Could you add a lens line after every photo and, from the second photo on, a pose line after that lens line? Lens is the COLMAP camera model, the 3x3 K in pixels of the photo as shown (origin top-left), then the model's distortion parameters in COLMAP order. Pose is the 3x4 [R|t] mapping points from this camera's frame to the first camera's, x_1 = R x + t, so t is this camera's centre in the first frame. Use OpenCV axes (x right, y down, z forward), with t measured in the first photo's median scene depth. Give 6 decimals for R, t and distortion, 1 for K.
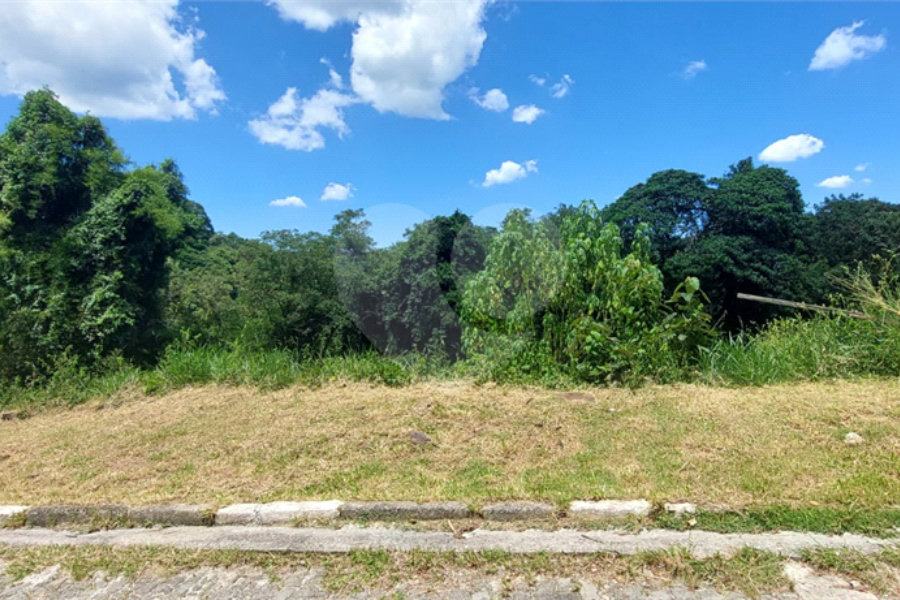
lens RADIAL K [[544.1, 0, 452.8], [0, 544.1, 305.3], [0, 0, 1]] dist [-0.008156, -0.009679]
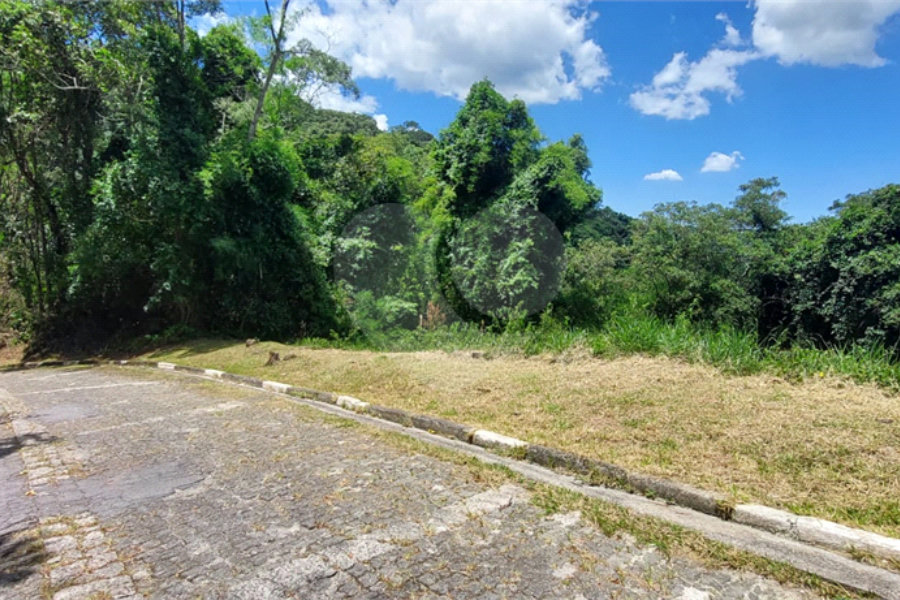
lens RADIAL K [[546.1, 0, 445.0], [0, 546.1, 304.1], [0, 0, 1]] dist [-0.005380, -0.010264]
pose [[0.789873, 0.108420, -0.603610, -0.064104], [-0.082724, 0.994089, 0.070307, 0.006321], [0.607665, -0.005601, 0.794174, 0.002741]]
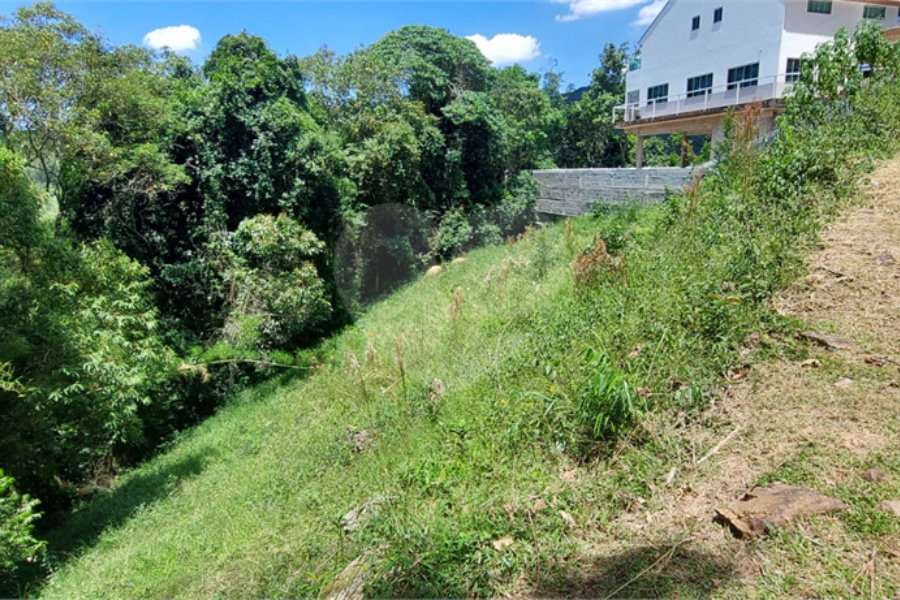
lens RADIAL K [[540.0, 0, 460.4], [0, 540.0, 303.9], [0, 0, 1]] dist [-0.009899, -0.011393]
pose [[0.522075, -0.234139, 0.820132, -0.803217], [0.078765, 0.970707, 0.226987, 0.078411], [-0.849255, -0.053907, 0.525224, 0.458757]]
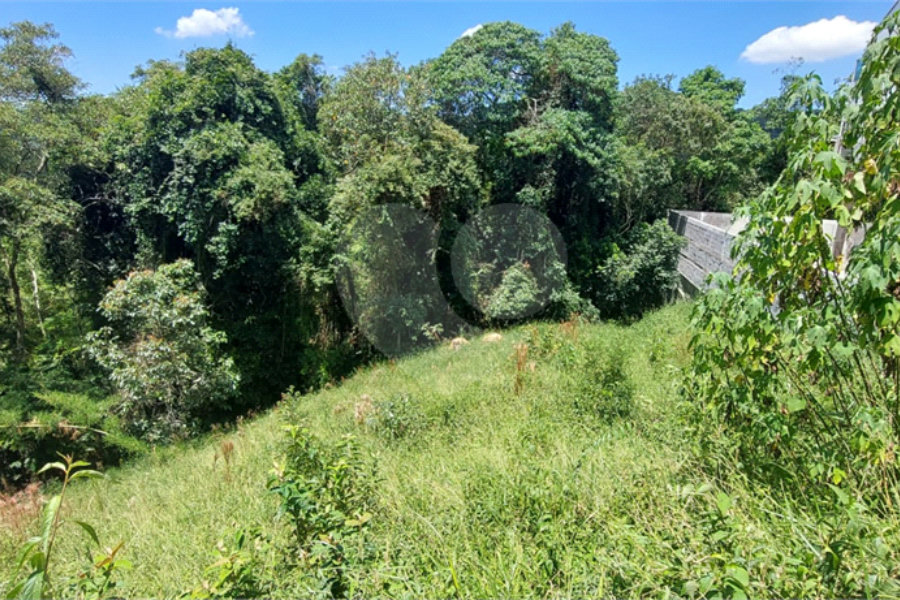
lens RADIAL K [[538.8, 0, 454.0], [0, 538.8, 310.6], [0, 0, 1]] dist [-0.007129, -0.012748]
pose [[0.872064, -0.104579, 0.478088, -0.147093], [-0.008018, 0.973717, 0.227620, -0.007981], [-0.489327, -0.202332, 0.848305, 0.349570]]
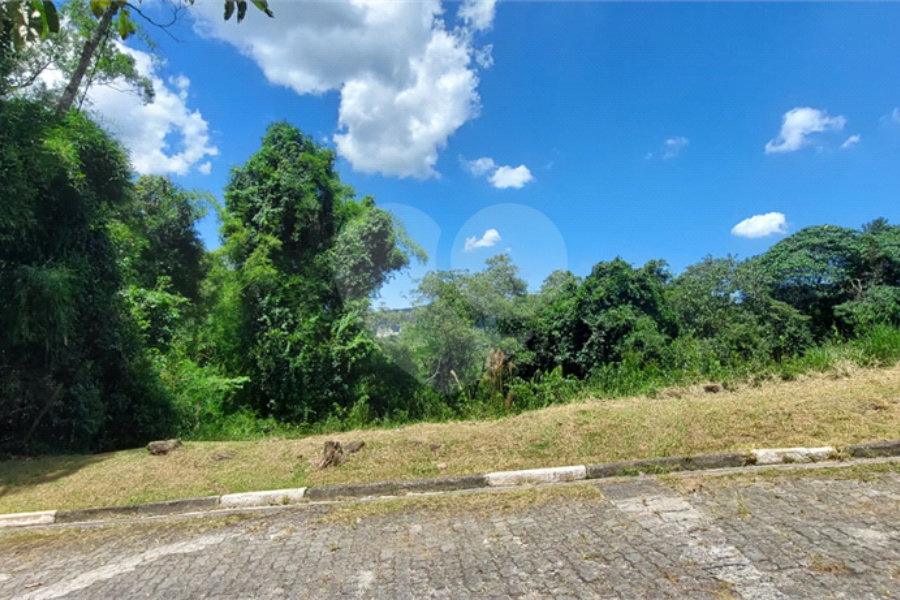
lens RADIAL K [[539.6, 0, 450.4], [0, 539.6, 303.9], [0, 0, 1]] dist [-0.006396, -0.010589]
pose [[0.998833, 0.027928, 0.039413, -0.511128], [-0.022955, 0.992335, -0.121425, 0.068923], [-0.042503, 0.120379, 0.991818, 0.002260]]
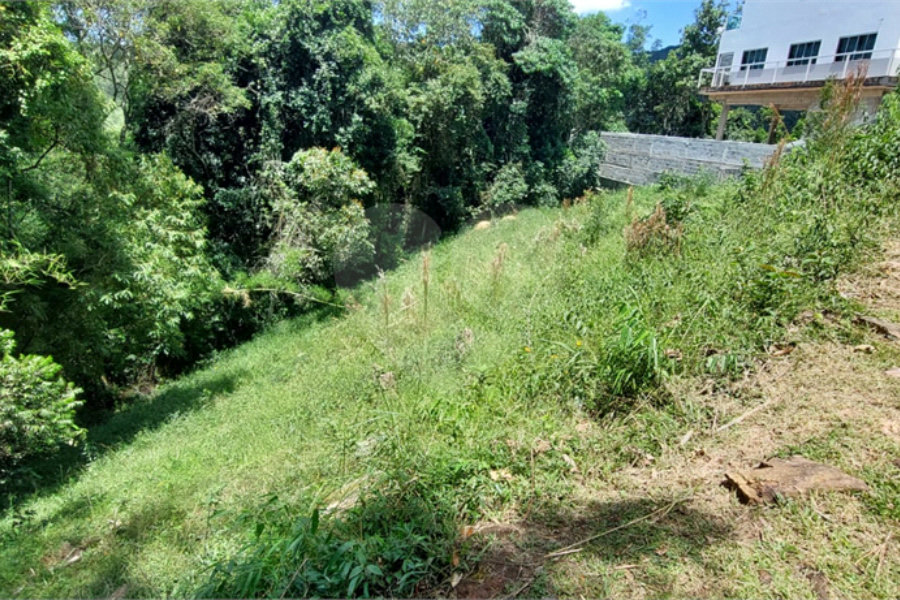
lens RADIAL K [[551.9, 0, 446.3], [0, 551.9, 310.9], [0, 0, 1]] dist [-0.005349, -0.016474]
pose [[0.631393, -0.229097, 0.740849, -0.802732], [-0.019280, 0.950431, 0.310339, 0.081690], [-0.775223, -0.210229, 0.595679, 0.457071]]
